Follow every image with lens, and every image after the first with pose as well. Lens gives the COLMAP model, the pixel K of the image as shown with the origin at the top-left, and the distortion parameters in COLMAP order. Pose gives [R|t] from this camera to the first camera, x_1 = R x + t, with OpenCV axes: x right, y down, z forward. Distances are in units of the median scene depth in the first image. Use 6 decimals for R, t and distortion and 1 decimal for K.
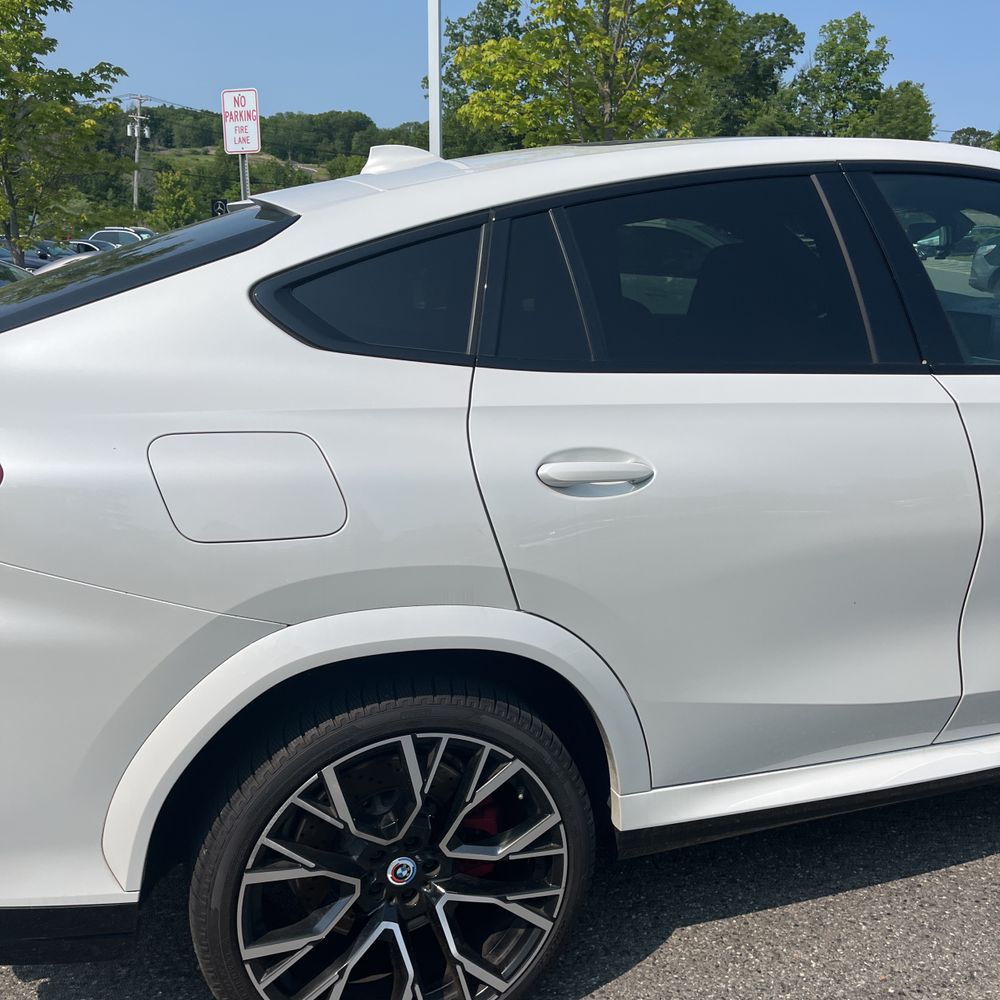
lens RADIAL K [[997.0, 0, 477.4], [0, 997.0, 493.3], [0, 0, 1]] dist [0.016523, 0.000000]
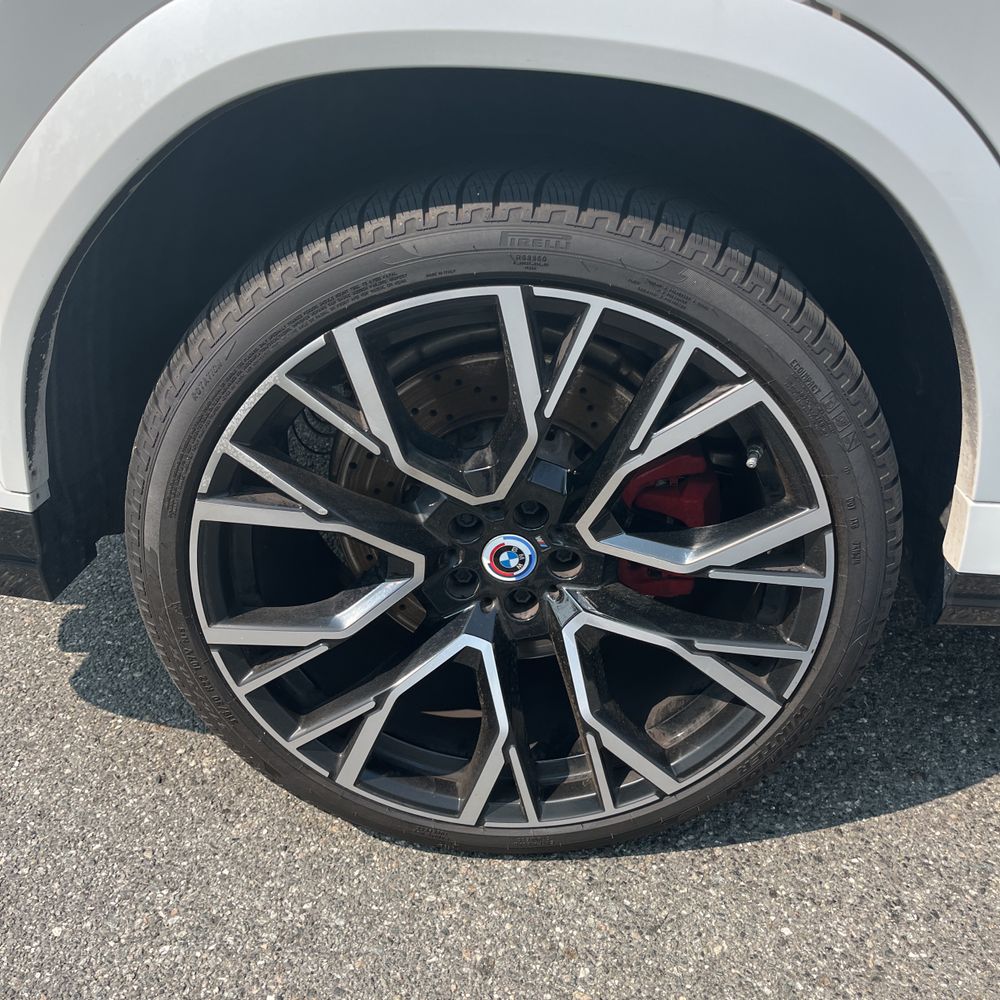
lens RADIAL K [[997.0, 0, 487.9], [0, 997.0, 490.9], [0, 0, 1]] dist [0.016523, 0.000000]
pose [[0.937741, 0.173049, -0.301159, 0.073401], [-0.083186, 0.953711, 0.288991, 0.191196], [0.337228, -0.245946, 0.908729, 0.522458]]
